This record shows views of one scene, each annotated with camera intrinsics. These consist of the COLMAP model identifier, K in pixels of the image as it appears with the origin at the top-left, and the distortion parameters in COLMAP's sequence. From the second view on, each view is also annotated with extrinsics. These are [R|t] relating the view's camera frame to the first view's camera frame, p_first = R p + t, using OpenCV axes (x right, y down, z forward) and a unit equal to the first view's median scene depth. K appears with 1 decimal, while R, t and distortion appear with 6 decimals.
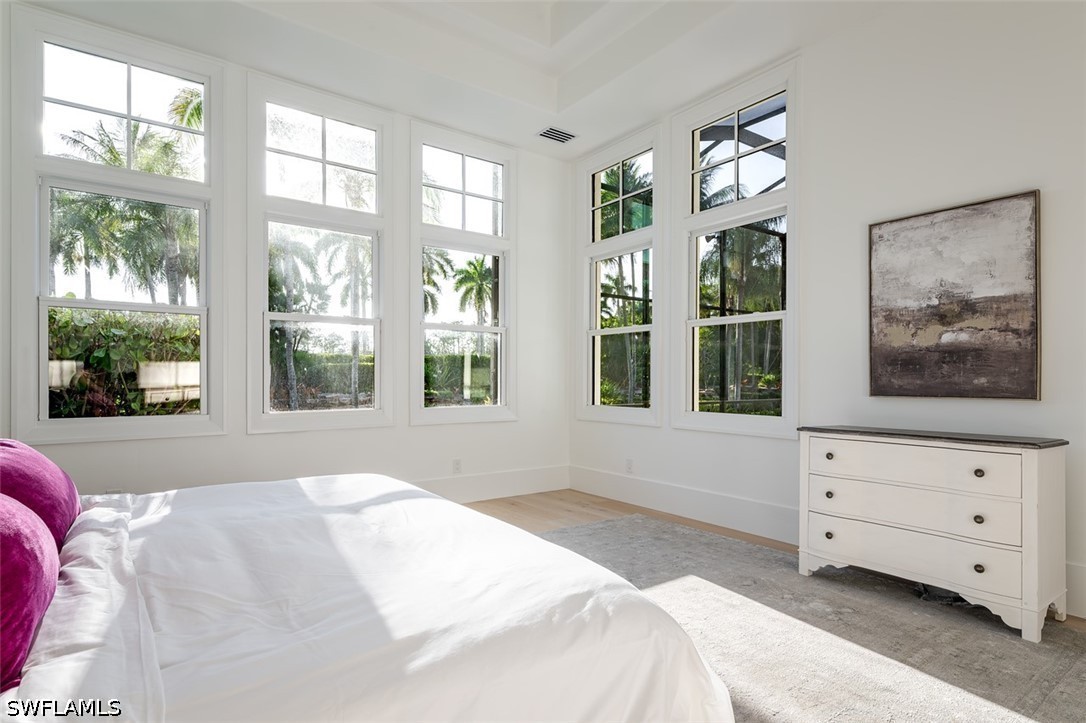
lens RADIAL K [[560.1, 0, 544.2], [0, 560.1, 371.9], [0, 0, 1]] dist [-0.008770, -0.000271]
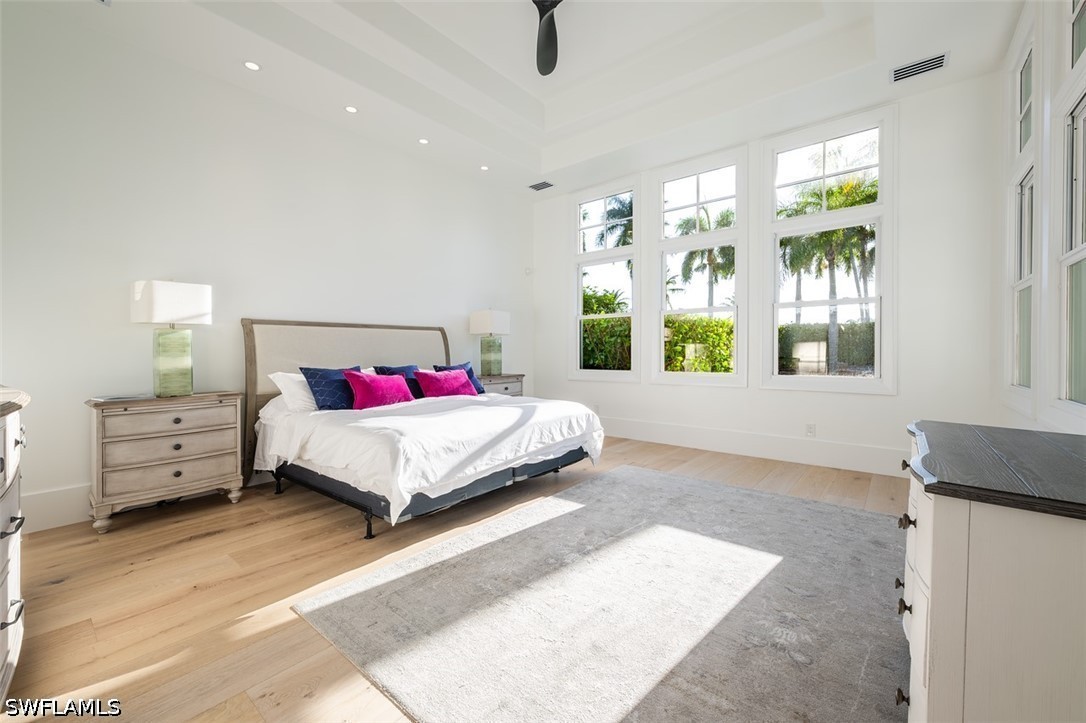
lens RADIAL K [[433.7, 0, 545.0], [0, 433.7, 355.4], [0, 0, 1]] dist [0.000414, 0.000049]
pose [[0.259455, 0.009550, -0.965708, 0.702436], [0.010144, 0.999869, 0.012613, 0.005052], [0.965702, -0.013069, 0.259324, 0.358523]]
